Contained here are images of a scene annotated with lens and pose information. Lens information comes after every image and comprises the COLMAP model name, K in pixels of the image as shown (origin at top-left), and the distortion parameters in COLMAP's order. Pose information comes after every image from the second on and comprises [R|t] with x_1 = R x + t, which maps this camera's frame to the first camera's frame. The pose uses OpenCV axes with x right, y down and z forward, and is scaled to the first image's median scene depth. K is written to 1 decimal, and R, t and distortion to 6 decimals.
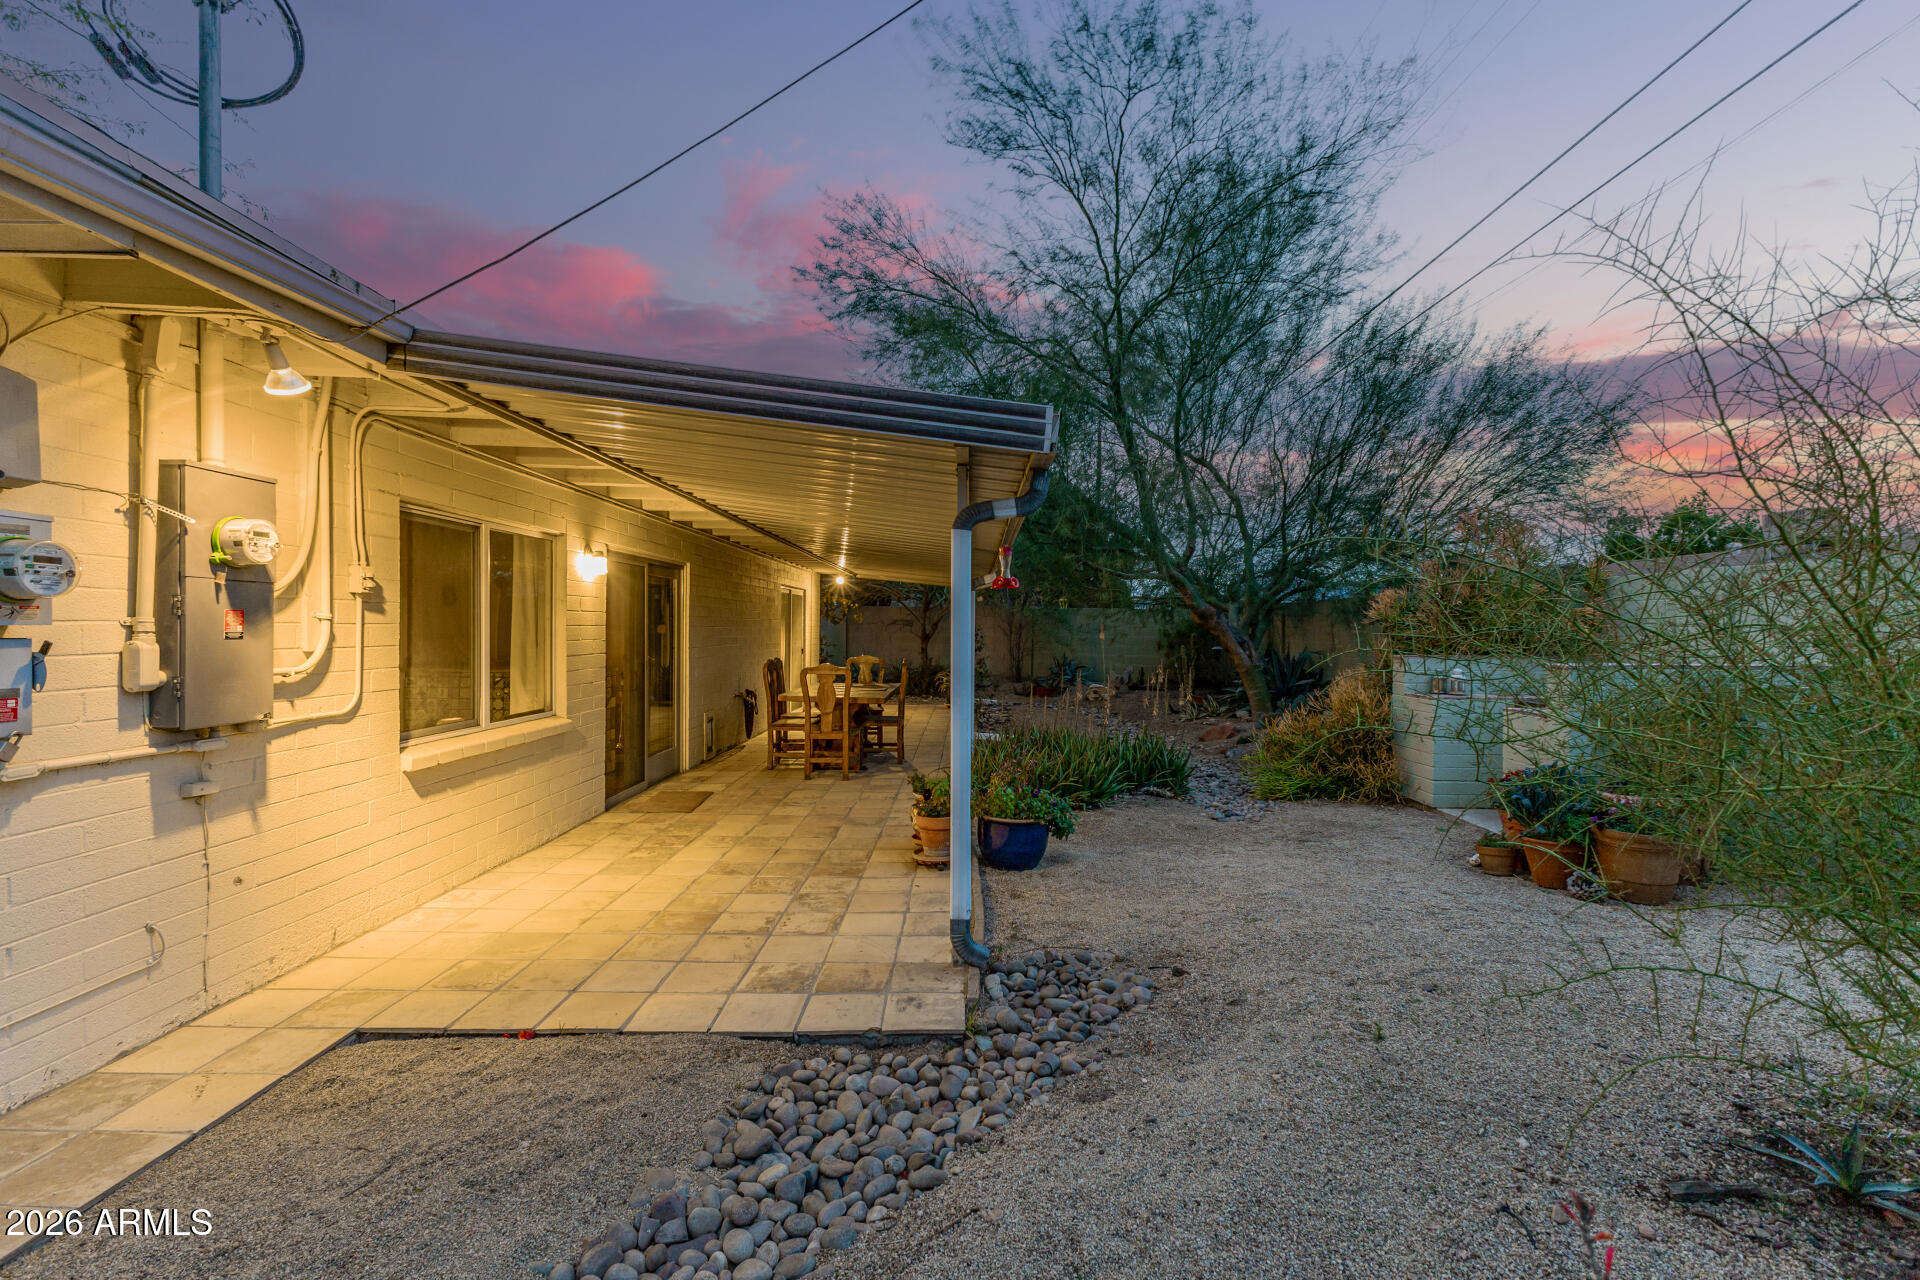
lens RADIAL K [[834.6, 0, 960.0], [0, 834.6, 640.0], [0, 0, 1]] dist [0.007756, -0.000014]
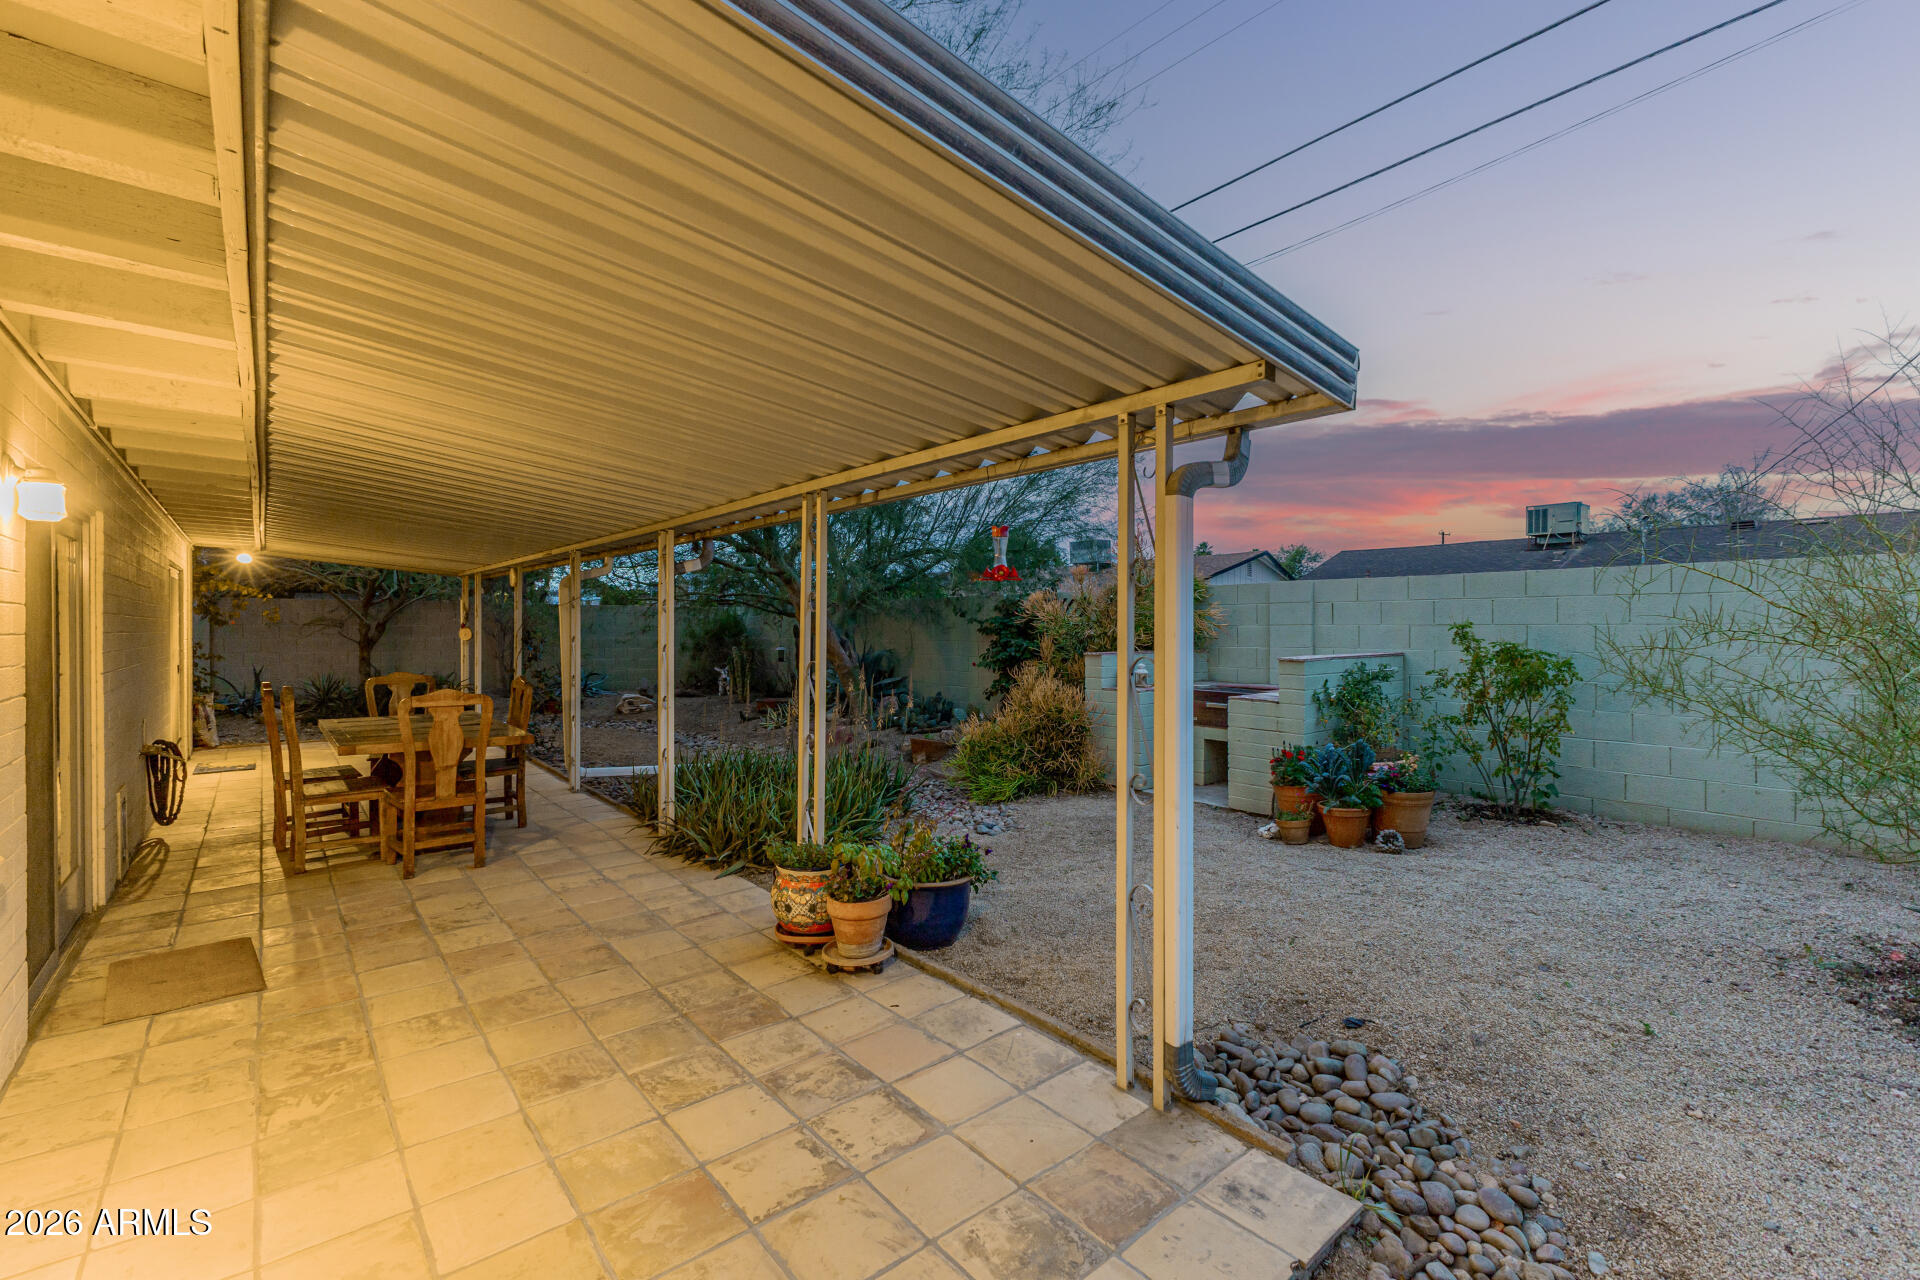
lens RADIAL K [[834.6, 0, 960.0], [0, 834.6, 640.0], [0, 0, 1]] dist [0.007756, -0.000014]
pose [[0.762529, -0.016325, 0.646748, -0.507826], [0.014554, 0.999861, 0.008079, -0.016470], [-0.646790, 0.003252, 0.762661, 0.484930]]
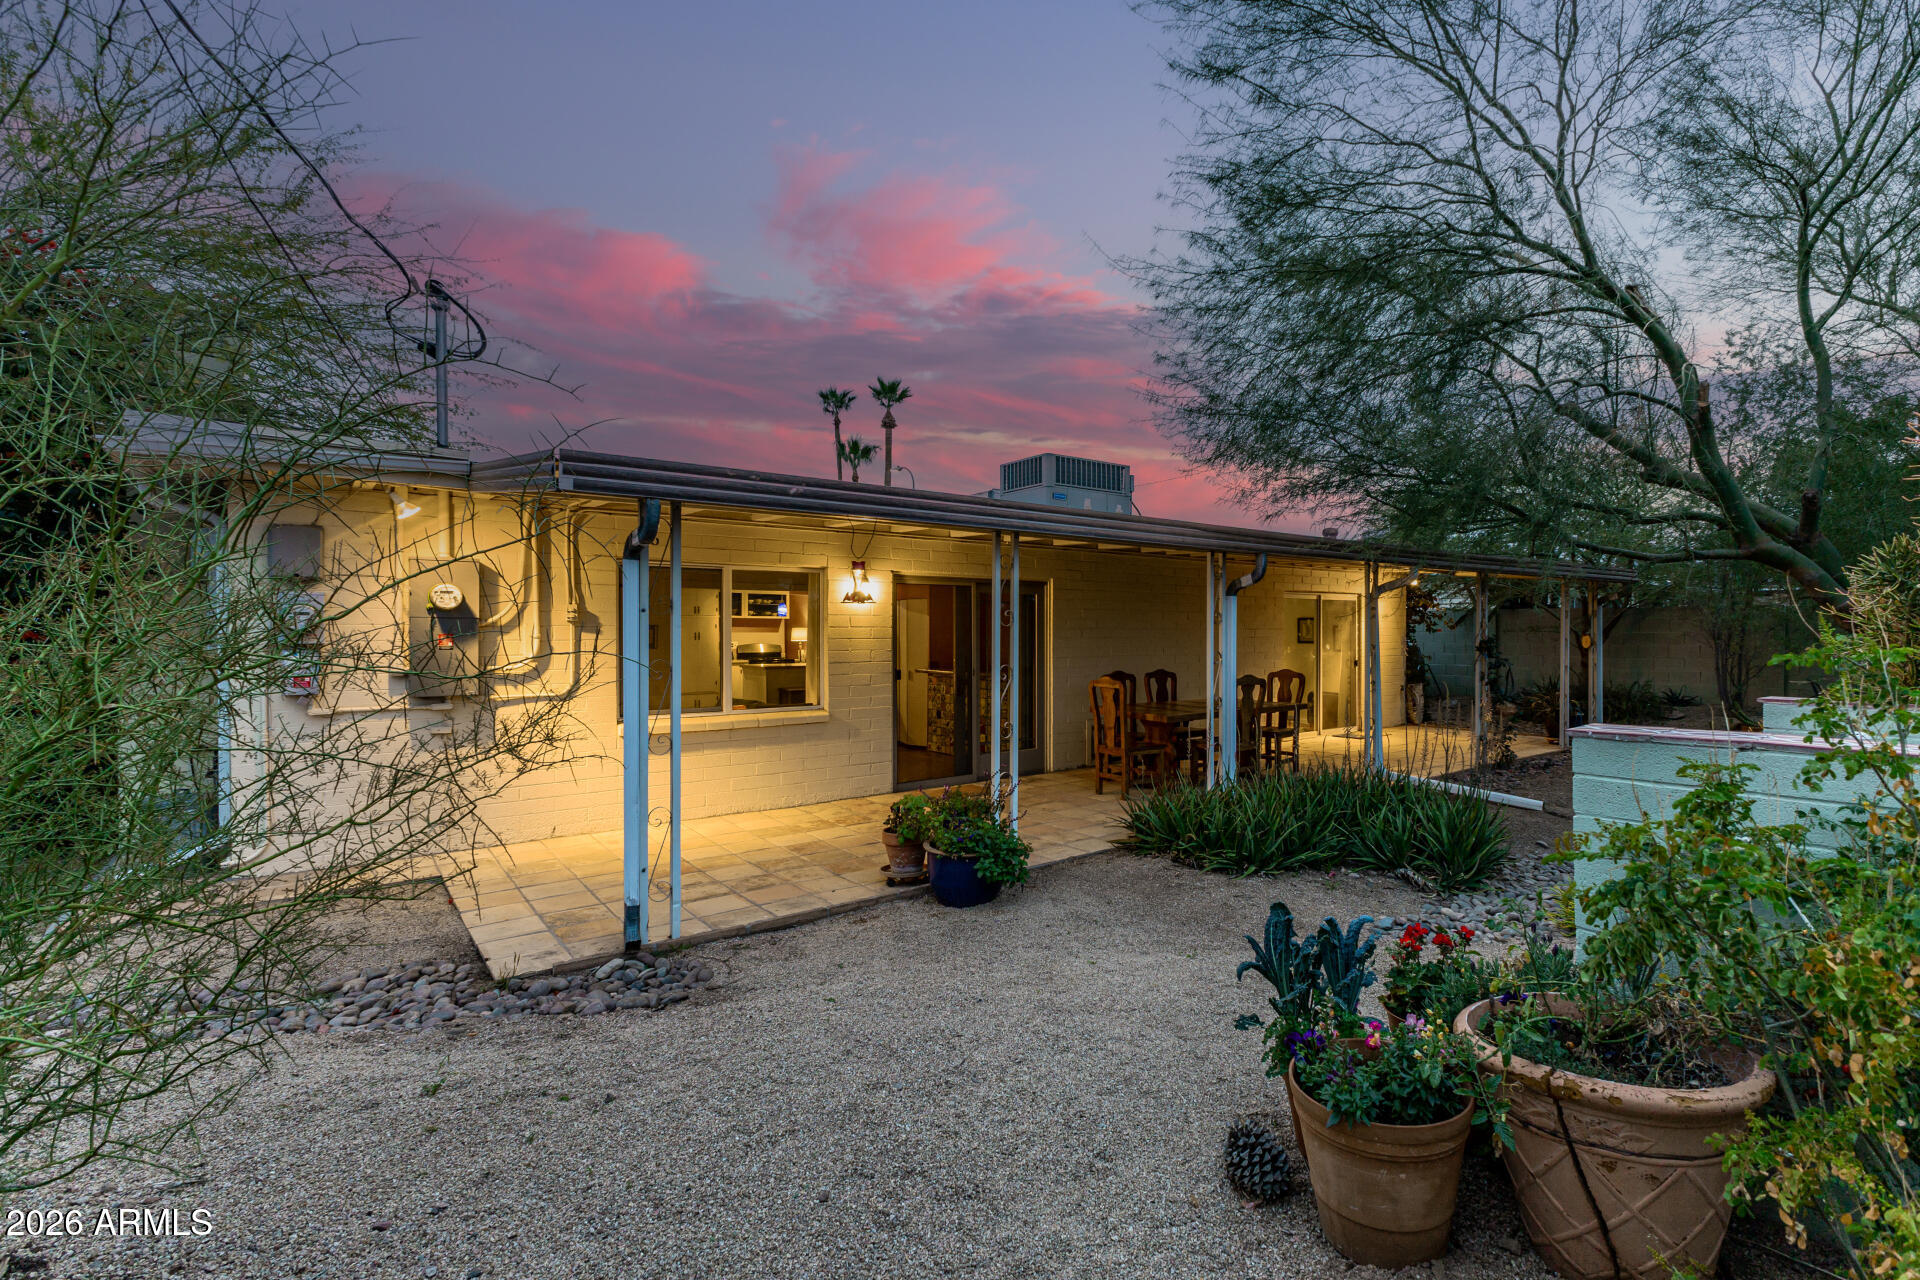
lens RADIAL K [[863.2, 0, 1049.9], [0, 863.2, 638.3], [0, 0, 1]] dist [0.001555, 0.000034]
pose [[0.644916, -0.006171, -0.764229, 1.038787], [-0.004265, 0.999923, -0.011674, -0.005937], [0.764242, 0.010789, 0.644840, 0.575030]]
